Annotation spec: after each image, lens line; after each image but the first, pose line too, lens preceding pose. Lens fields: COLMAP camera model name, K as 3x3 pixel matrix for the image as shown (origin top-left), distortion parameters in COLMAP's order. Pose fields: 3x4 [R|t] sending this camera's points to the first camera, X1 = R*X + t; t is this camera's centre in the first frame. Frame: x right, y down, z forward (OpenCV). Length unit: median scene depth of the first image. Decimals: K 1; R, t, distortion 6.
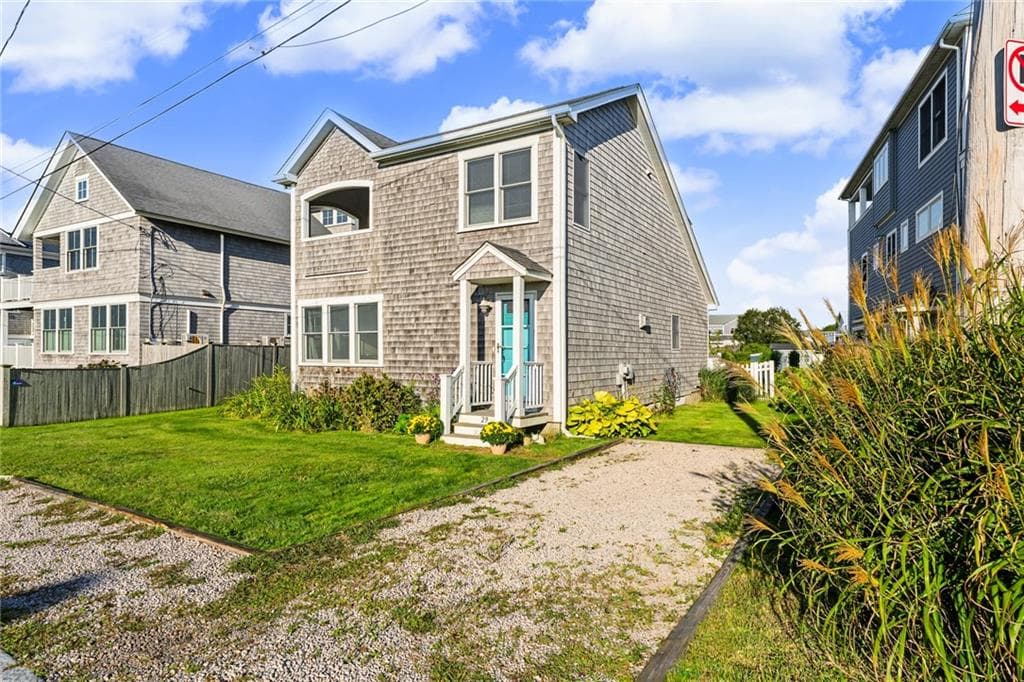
lens RADIAL K [[580.8, 0, 514.5], [0, 580.8, 346.3], [0, 0, 1]] dist [-0.002243, -0.000133]
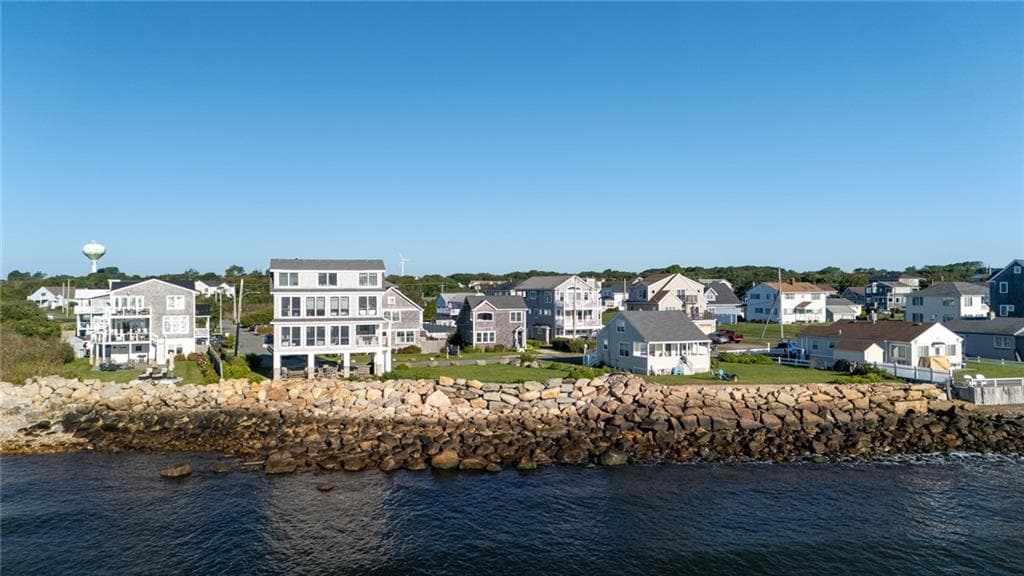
lens RADIAL K [[741.3, 0, 512.0], [0, 741.3, 288.0], [0, 0, 1]] dist [0.056978, -0.002747]
pose [[0.692536, -0.007020, 0.721349, -5.877455], [0.002946, 0.999972, 0.006902, -0.610291], [-0.721377, -0.002655, 0.692537, -4.684248]]
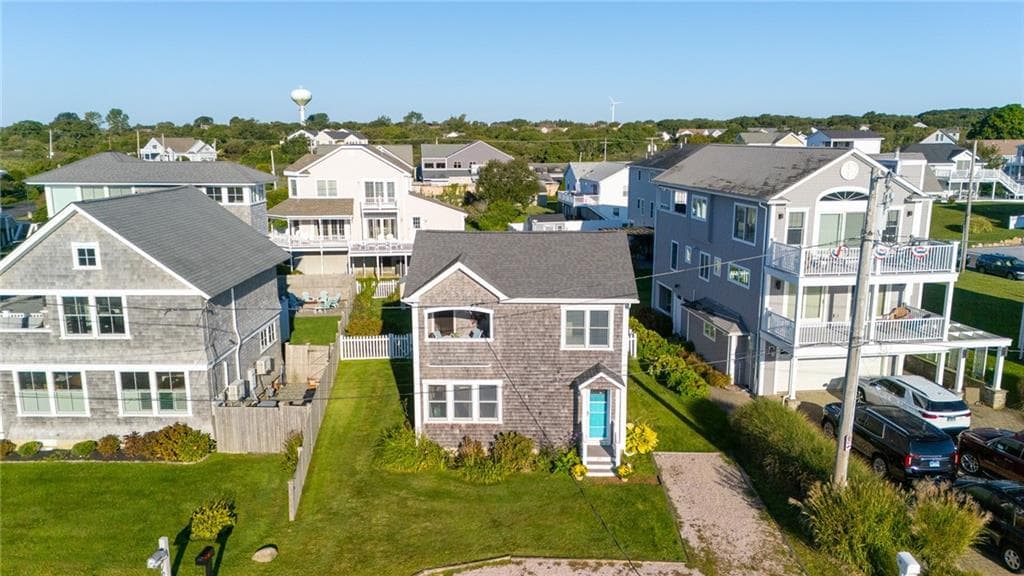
lens RADIAL K [[741.3, 0, 512.0], [0, 741.3, 288.0], [0, 0, 1]] dist [0.056978, -0.002747]
pose [[0.872123, -0.103994, 0.478107, -1.148318], [0.002013, 0.977906, 0.209034, -0.763370], [-0.489282, -0.181341, 0.853064, -0.710291]]
